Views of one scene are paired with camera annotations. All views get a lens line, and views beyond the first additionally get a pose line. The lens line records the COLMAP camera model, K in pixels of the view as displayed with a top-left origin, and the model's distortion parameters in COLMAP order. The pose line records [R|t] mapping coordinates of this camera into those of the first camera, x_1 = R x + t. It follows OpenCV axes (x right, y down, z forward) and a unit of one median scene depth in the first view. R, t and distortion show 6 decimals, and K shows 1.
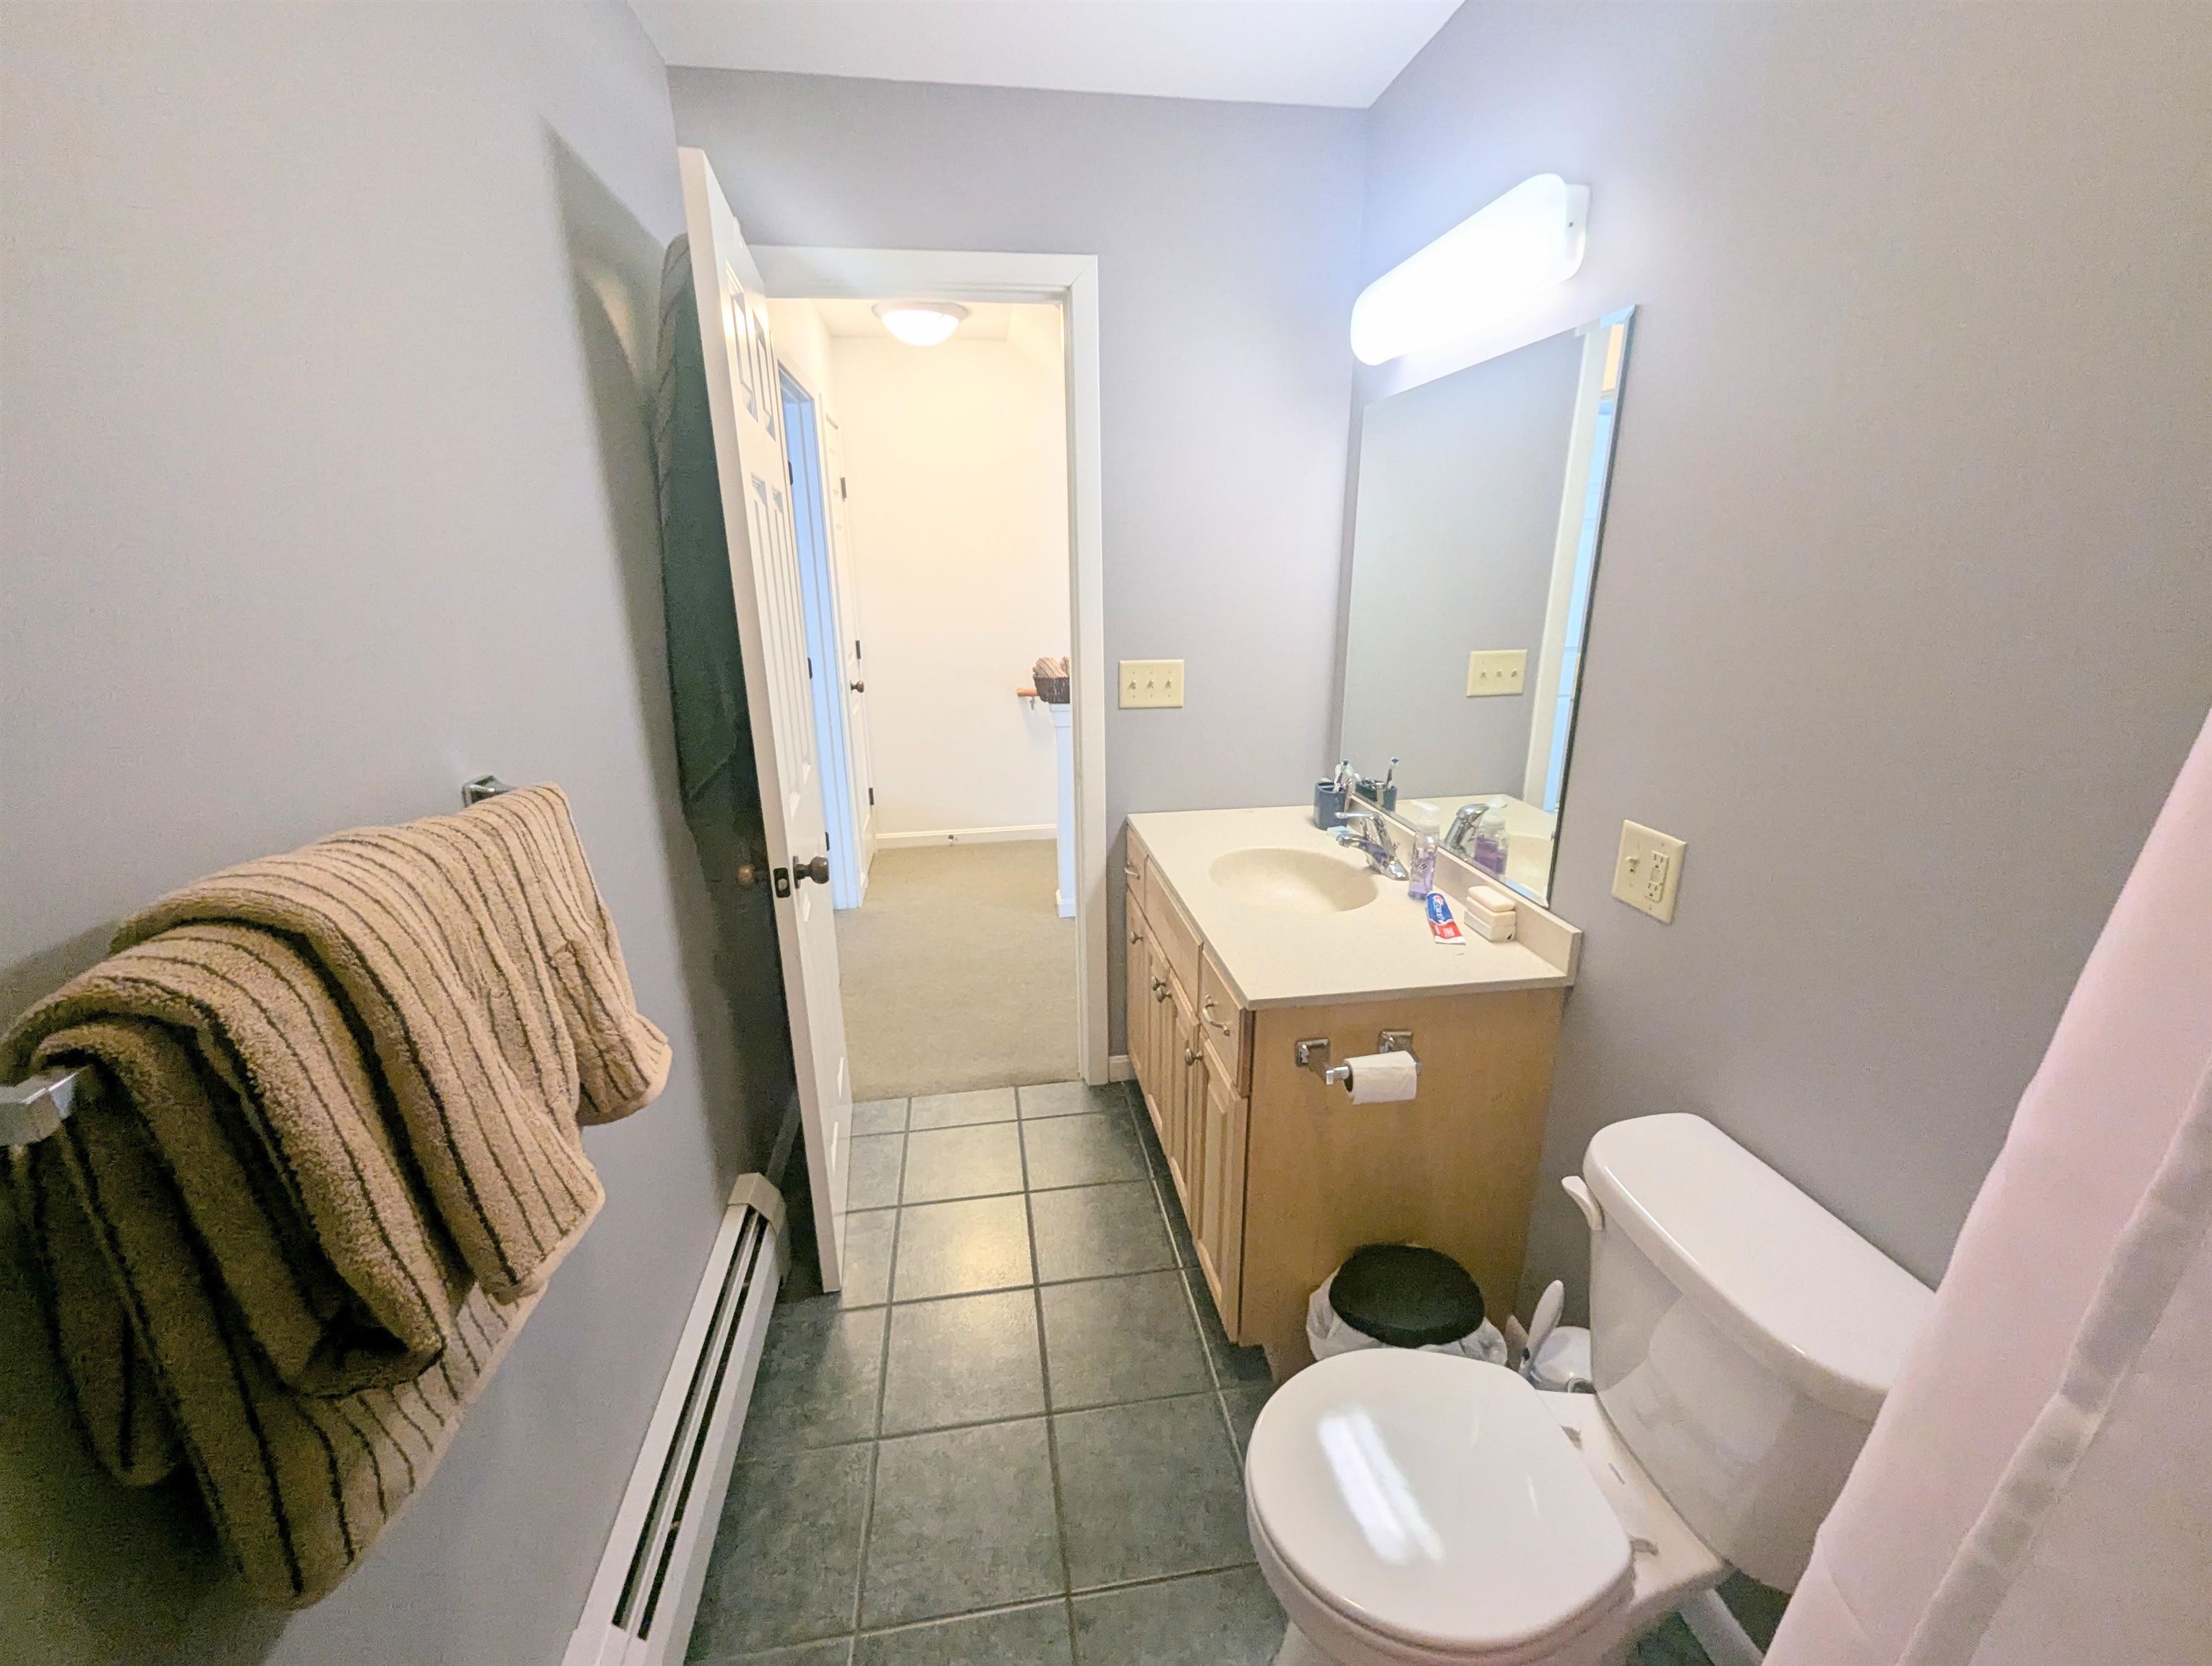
lens RADIAL K [[922.8, 0, 1102.8], [0, 922.8, 844.7], [0, 0, 1]] dist [-0.002036, -0.000839]
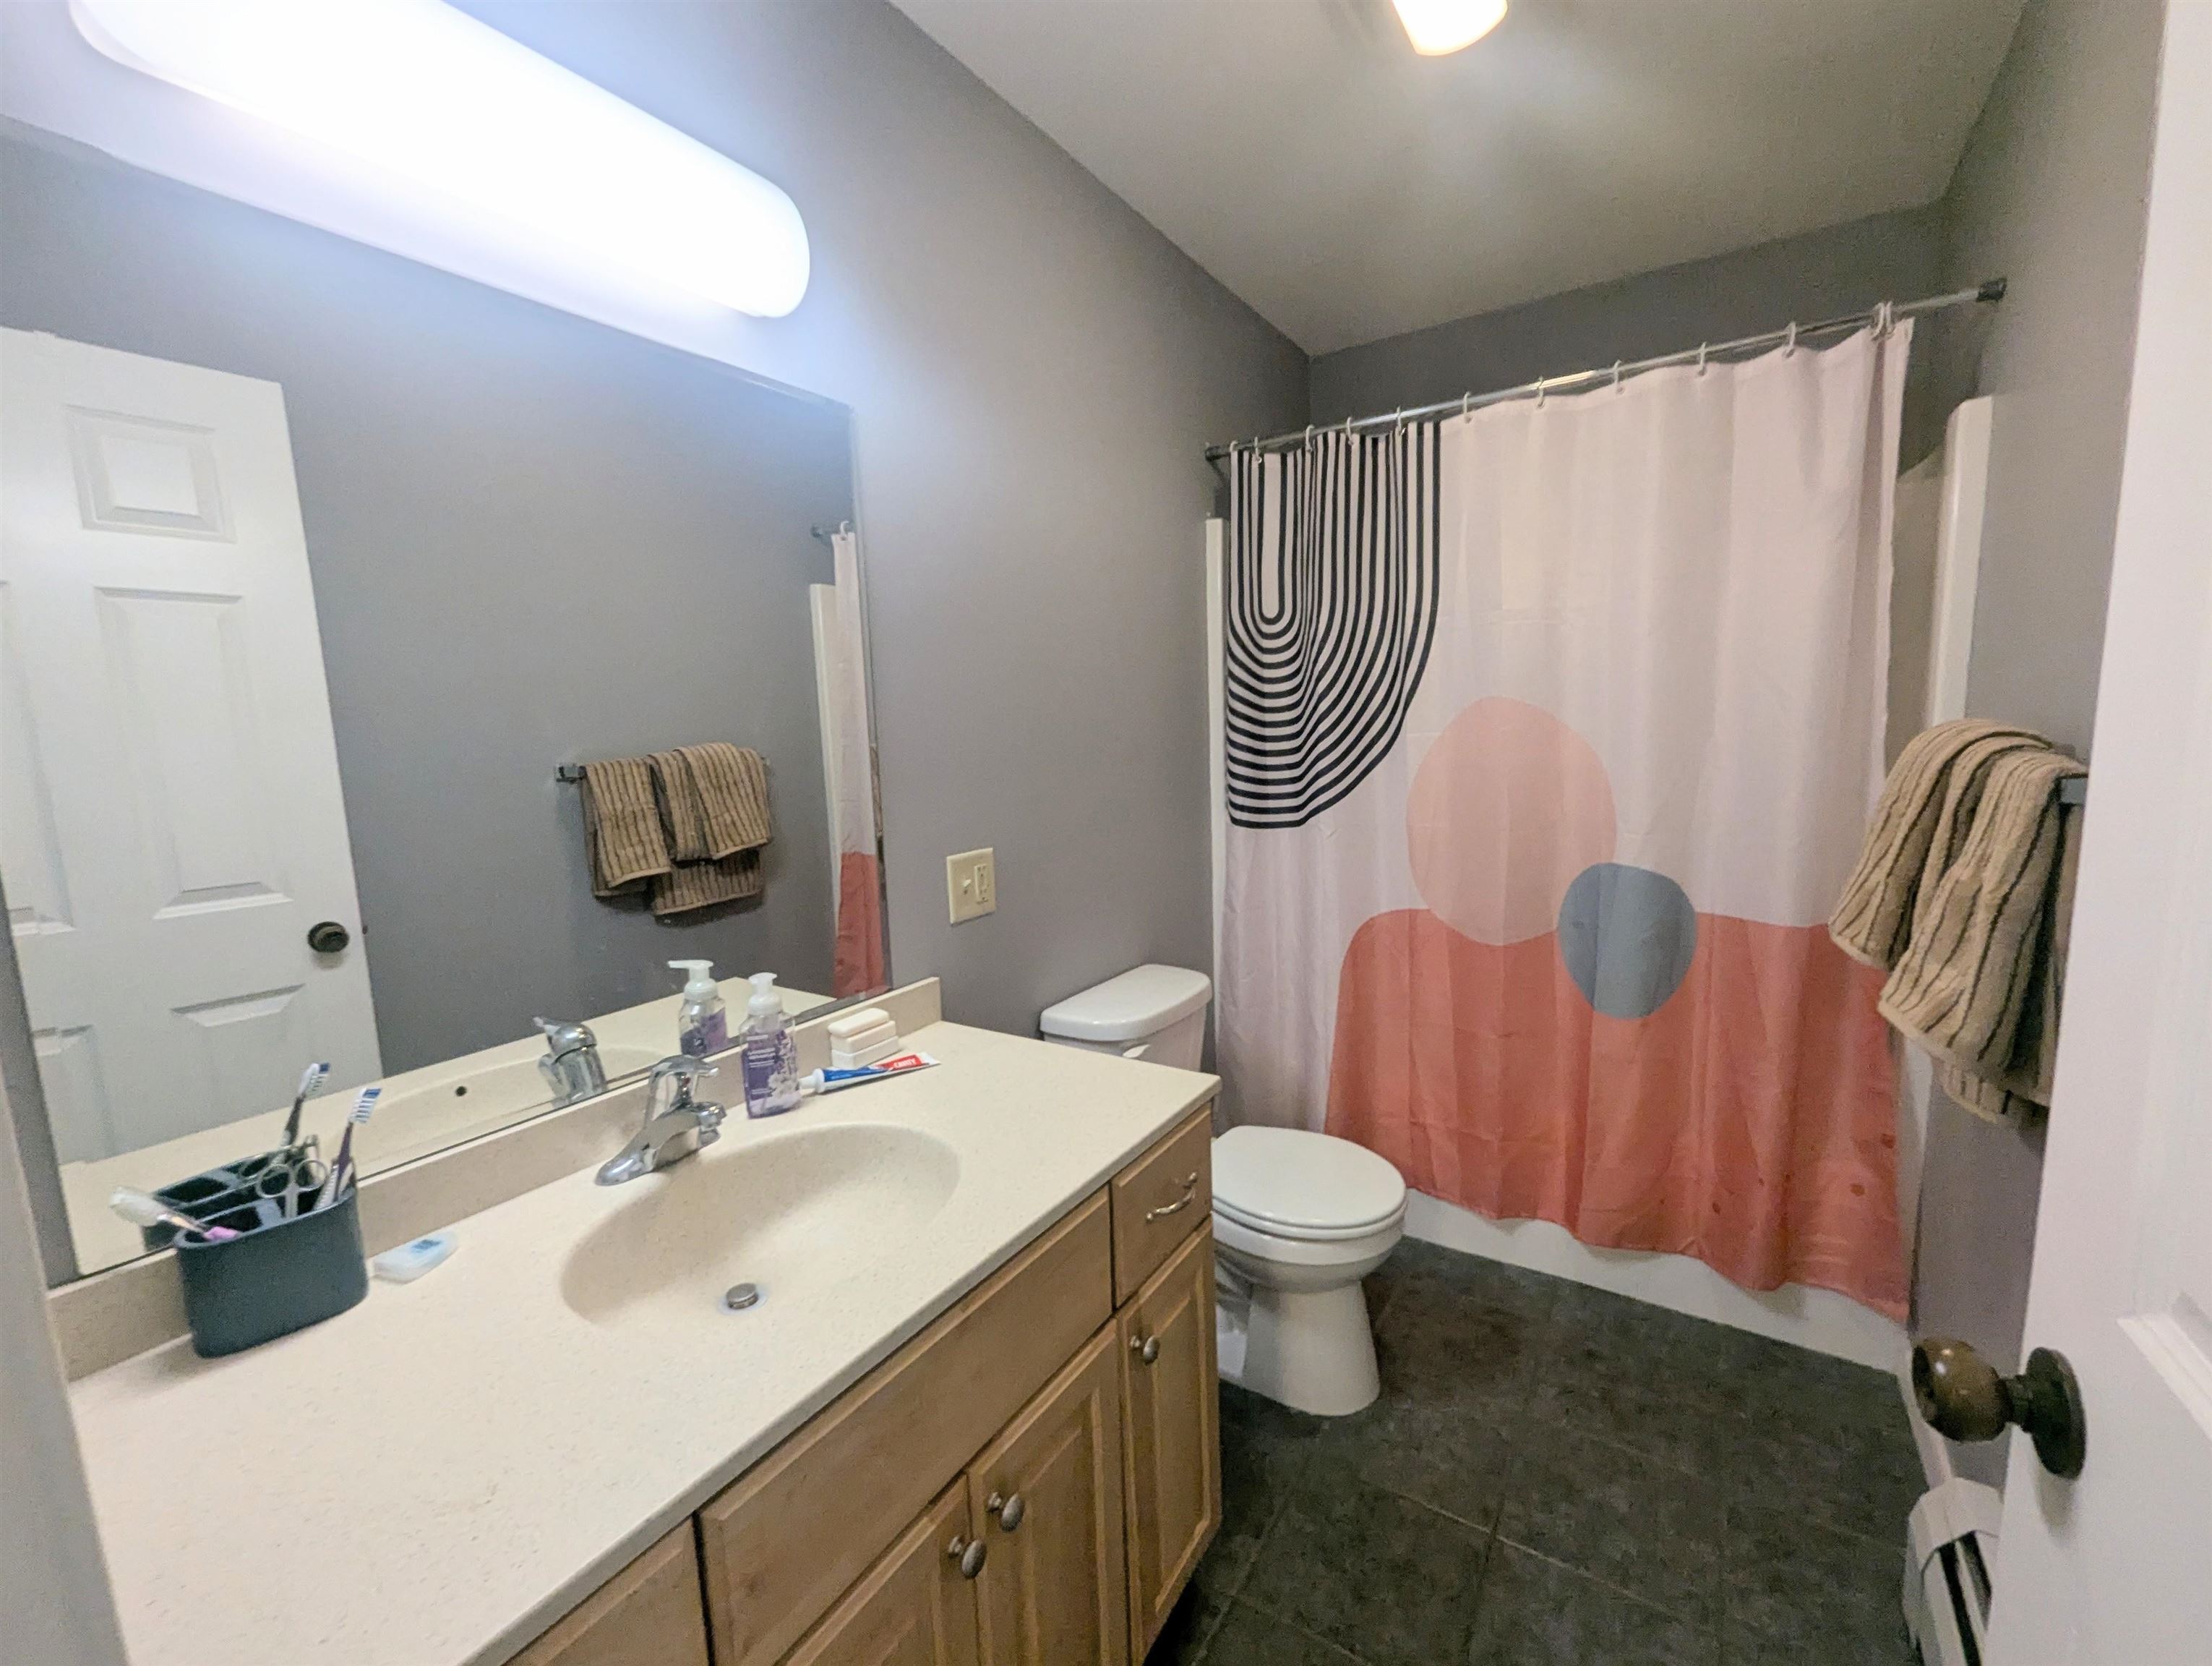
lens RADIAL K [[910.2, 0, 1102.4], [0, 910.2, 839.7], [0, 0, 1]] dist [-0.007797, 0.004604]
pose [[-0.742552, -0.057176, 0.667343, -0.353684], [0.238331, 0.908584, 0.343035, -0.395849], [-0.625951, 0.413770, -0.661045, 1.617405]]
